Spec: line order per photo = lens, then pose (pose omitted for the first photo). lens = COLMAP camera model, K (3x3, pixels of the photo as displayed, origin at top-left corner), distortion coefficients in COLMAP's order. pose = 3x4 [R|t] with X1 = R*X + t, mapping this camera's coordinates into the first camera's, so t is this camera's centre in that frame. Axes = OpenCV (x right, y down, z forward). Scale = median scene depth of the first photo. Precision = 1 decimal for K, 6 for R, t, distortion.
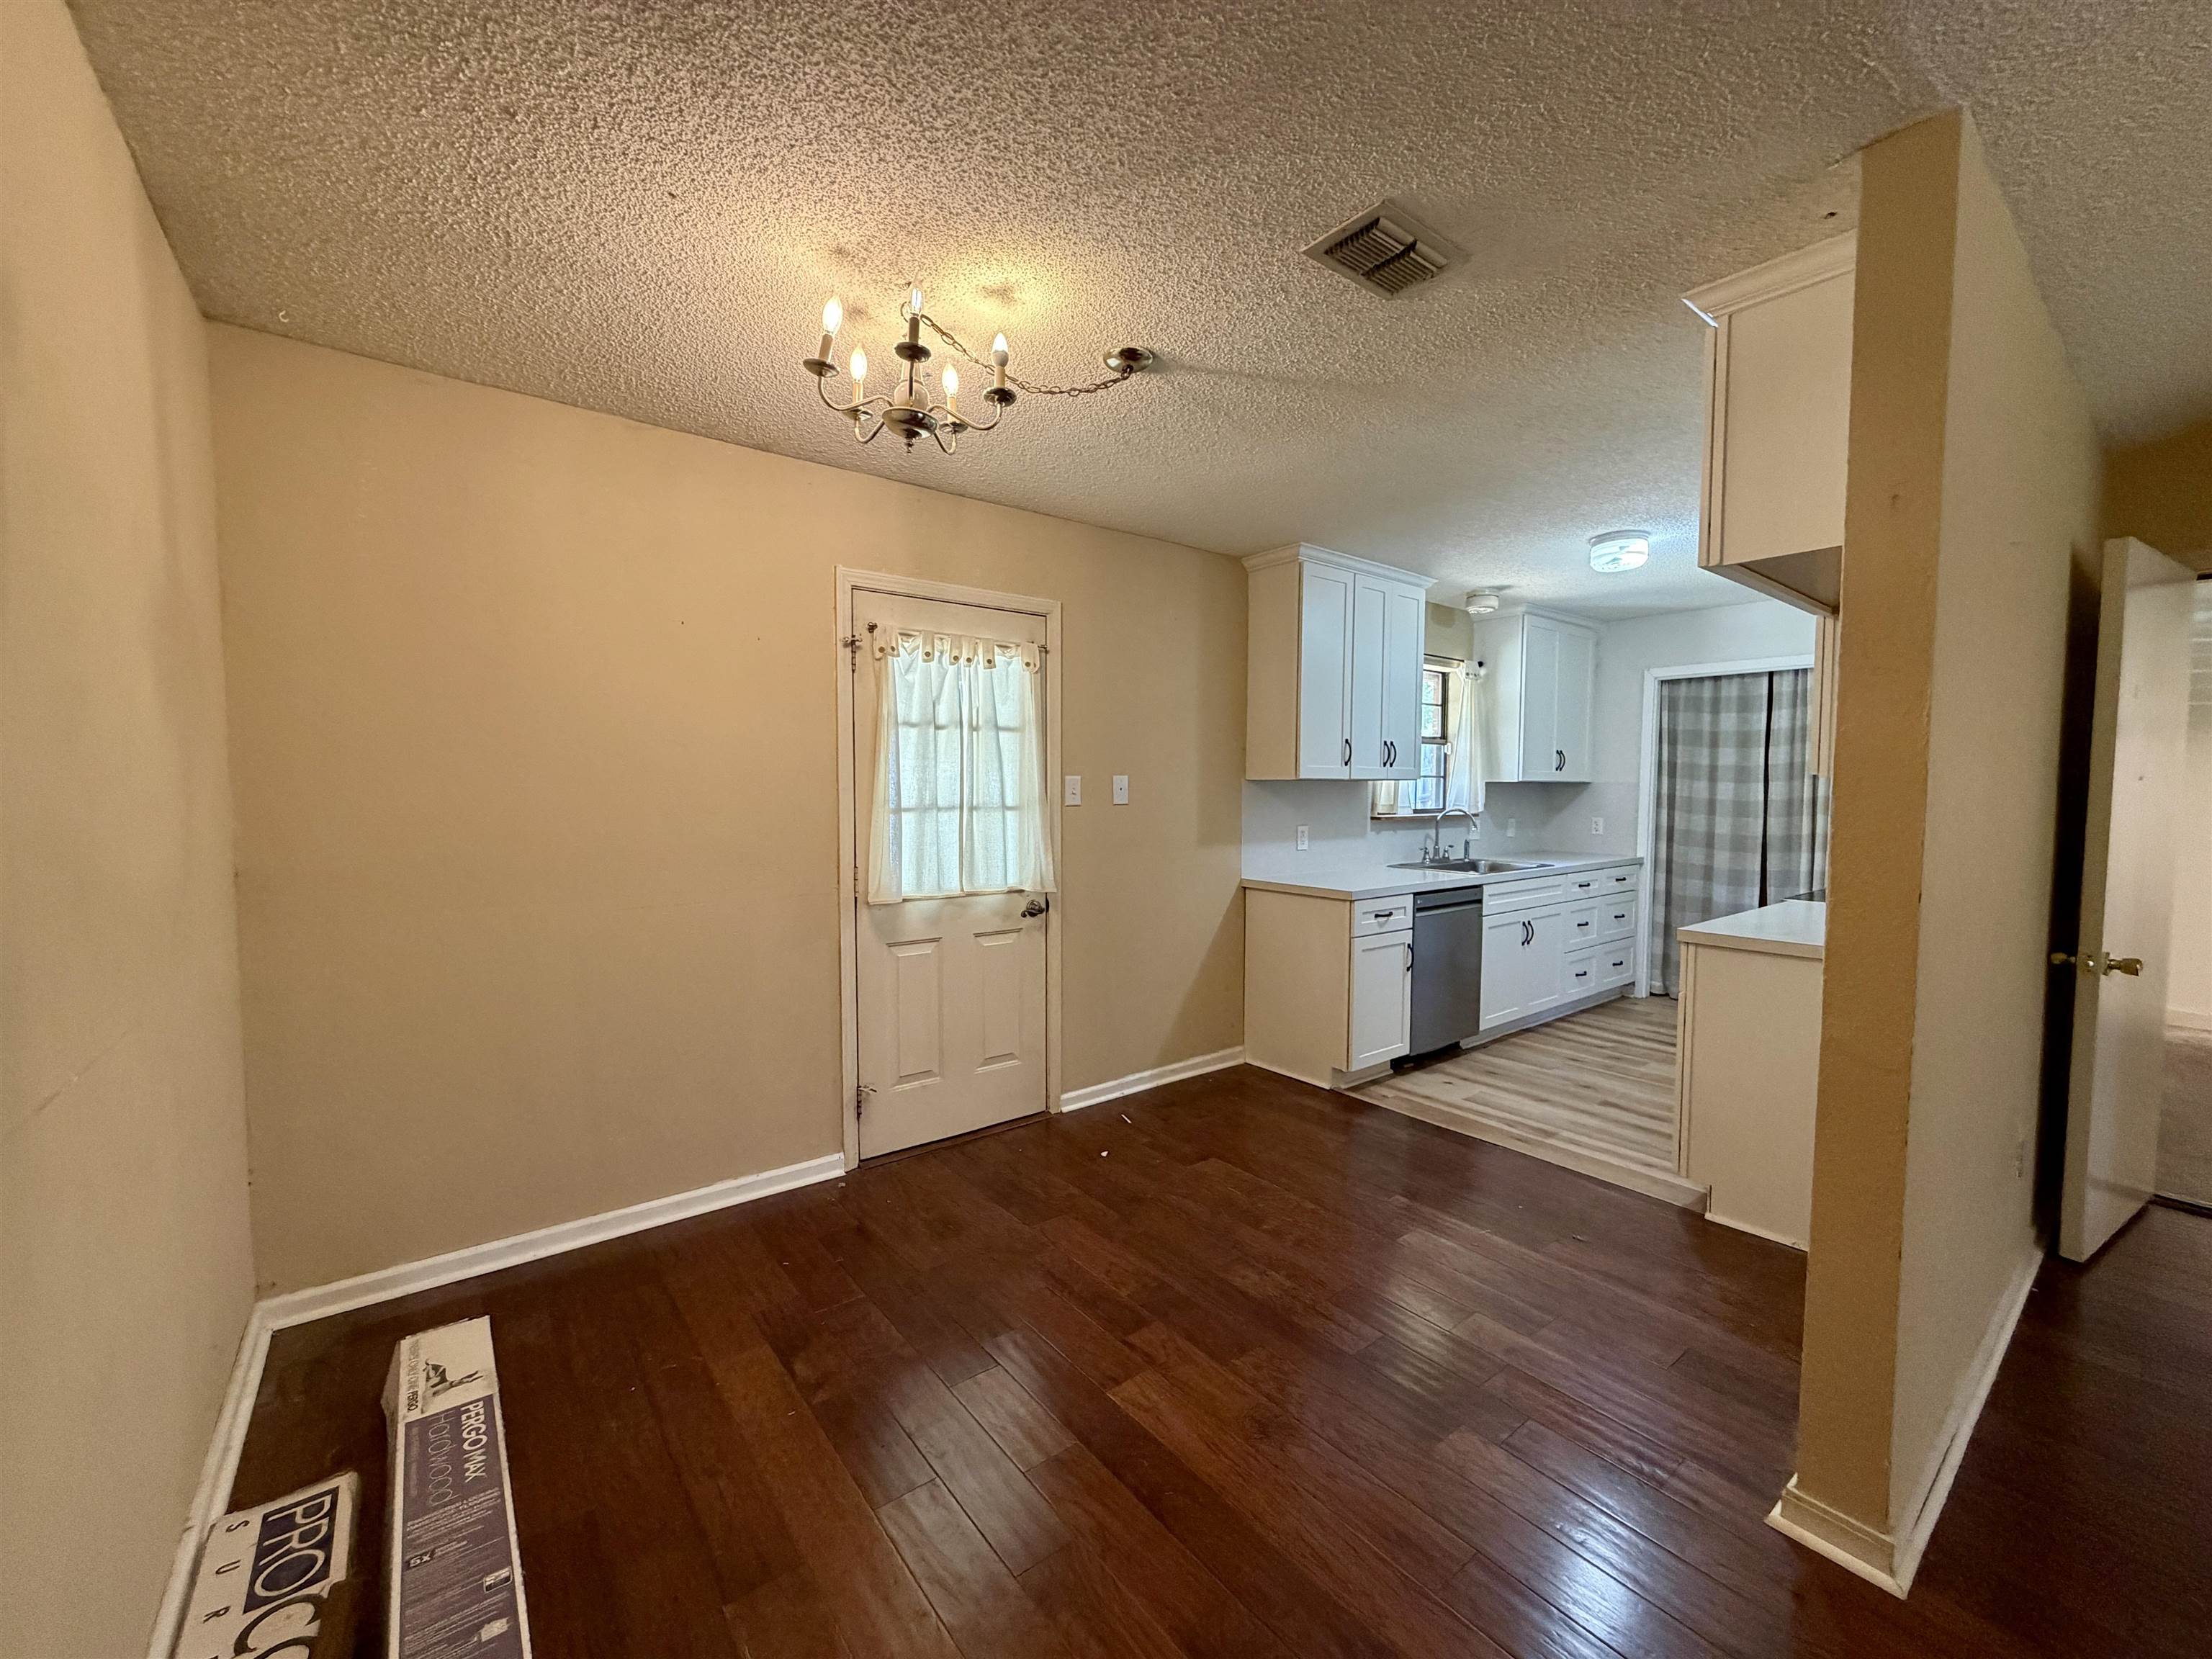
lens RADIAL K [[883.6, 0, 1099.1], [0, 883.6, 832.5], [0, 0, 1]] dist [-0.000151, 0.000271]
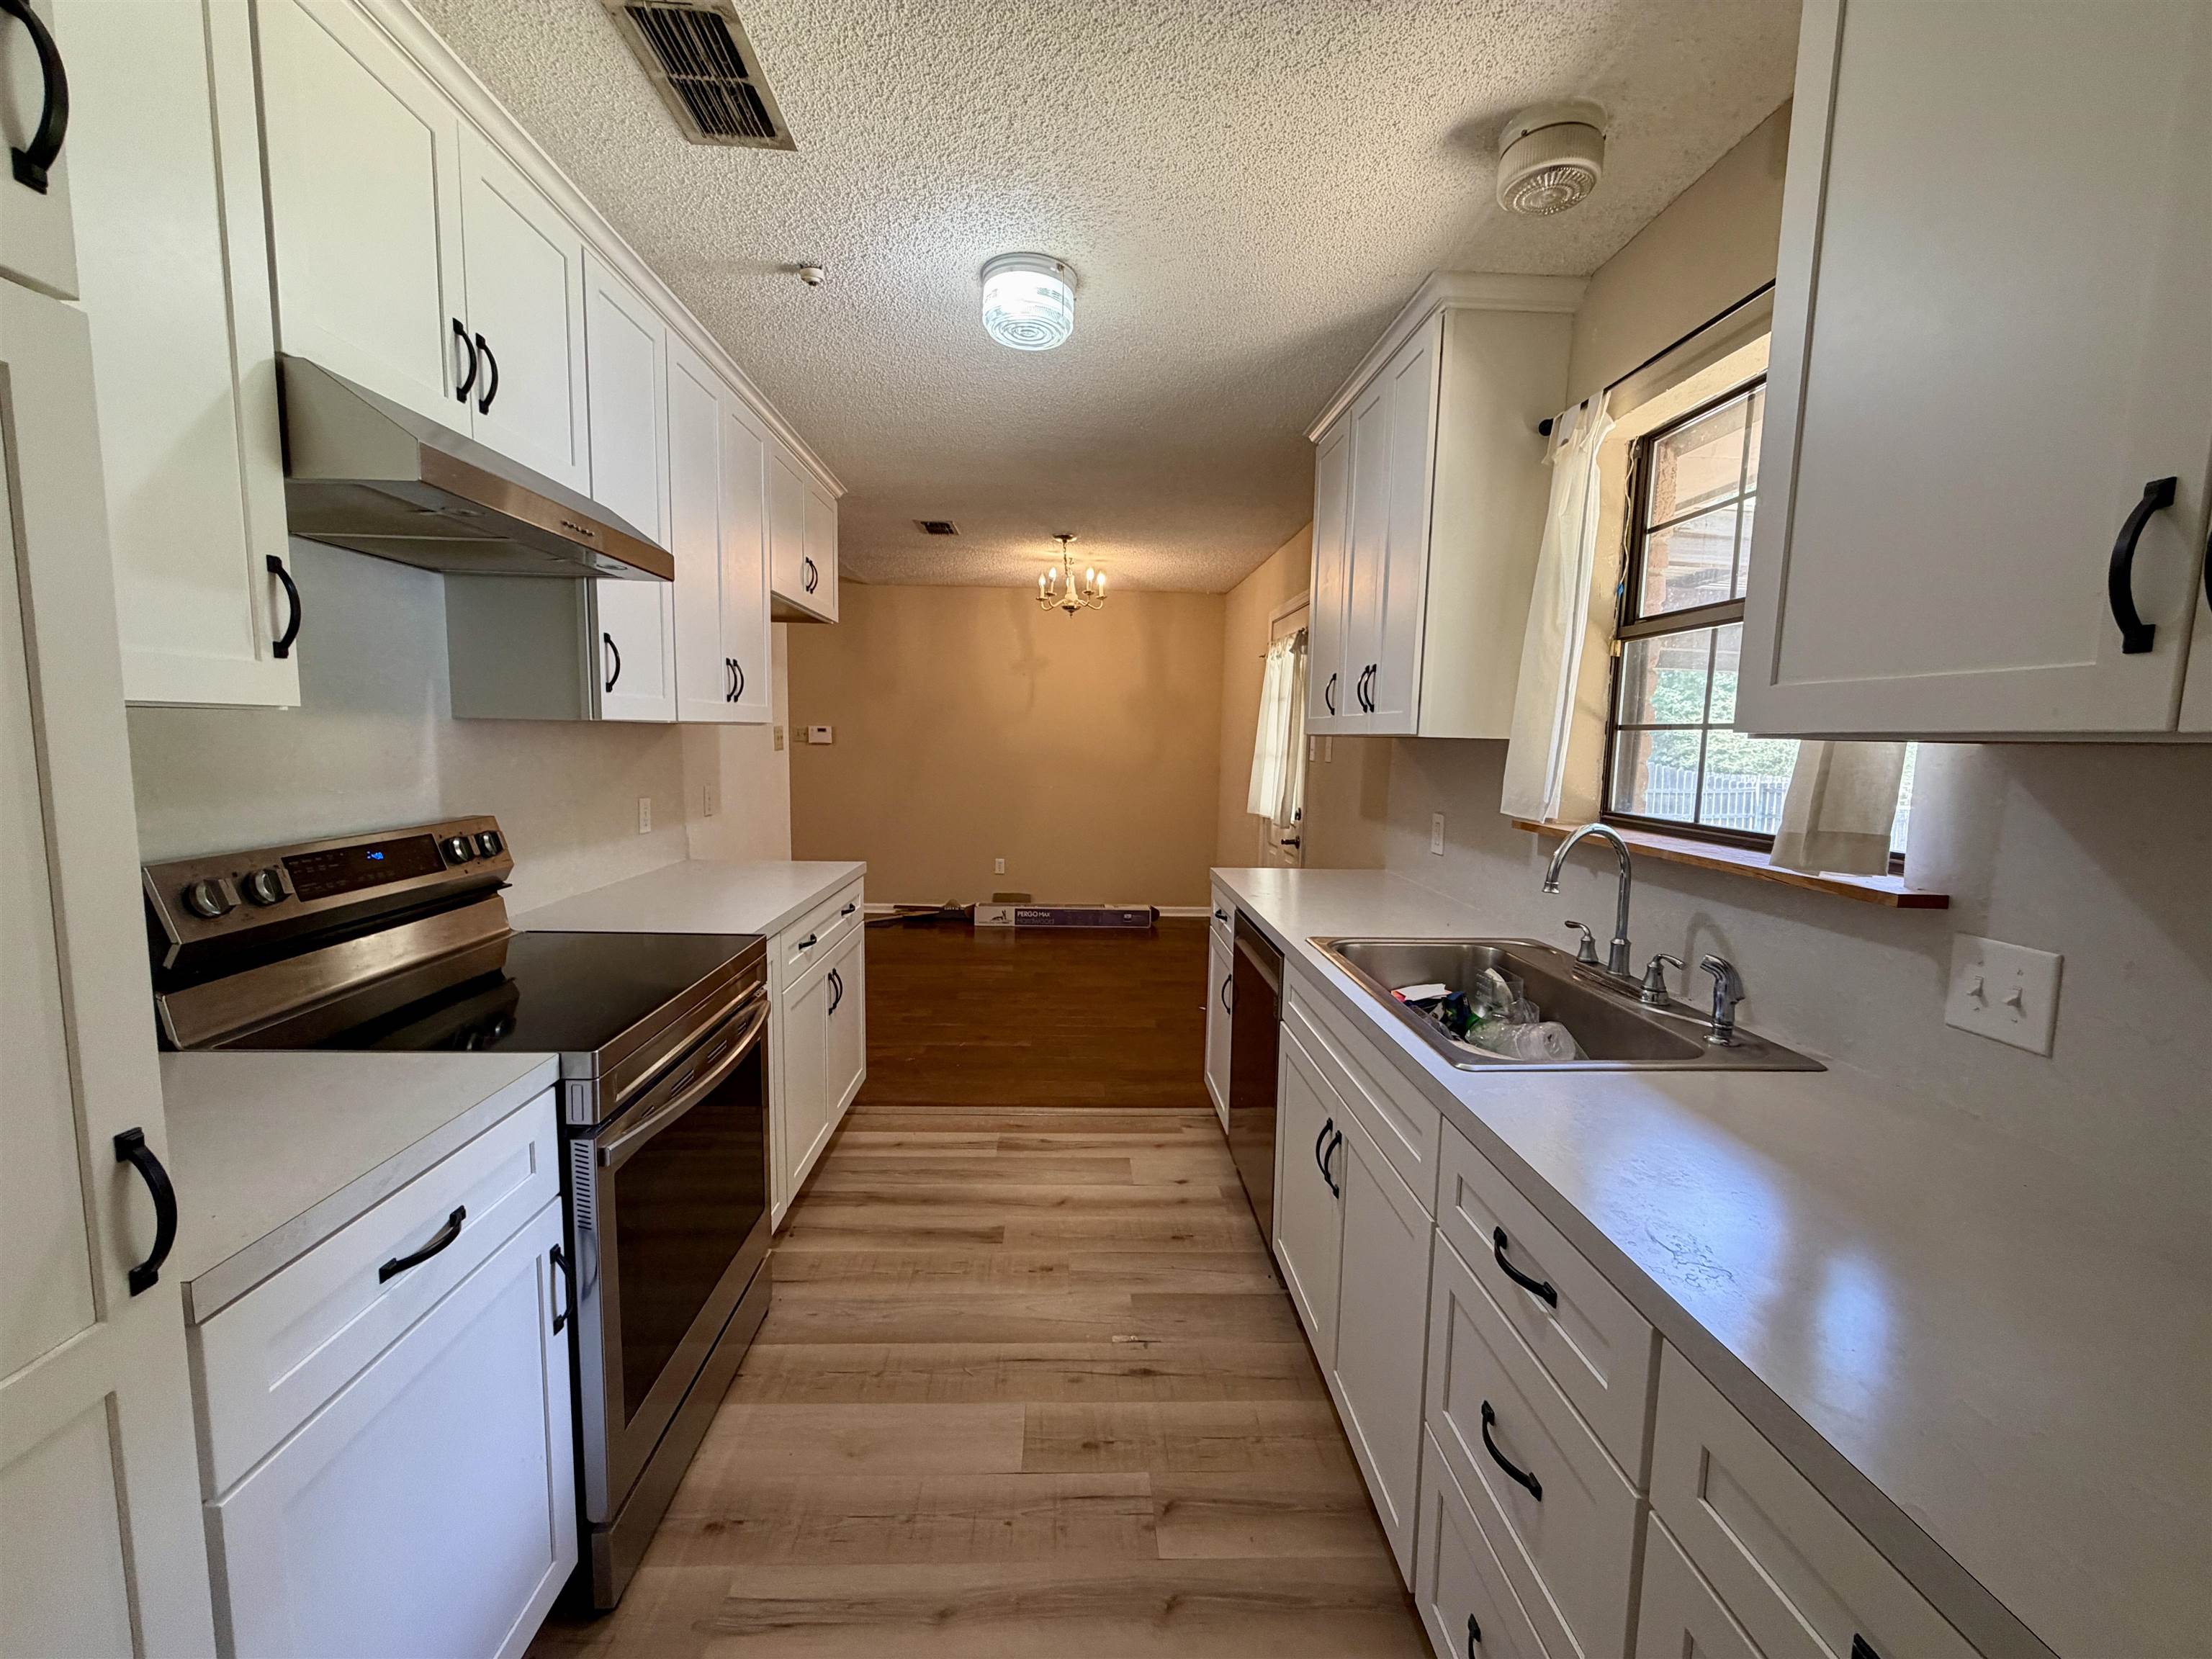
lens RADIAL K [[883.6, 0, 1099.1], [0, 883.6, 832.5], [0, 0, 1]] dist [-0.000151, 0.000271]
pose [[-0.584633, 0.071352, -0.808154, 1.019454], [-0.065977, 0.988644, 0.135016, -0.072942], [0.808611, 0.132254, -0.573287, 1.379614]]
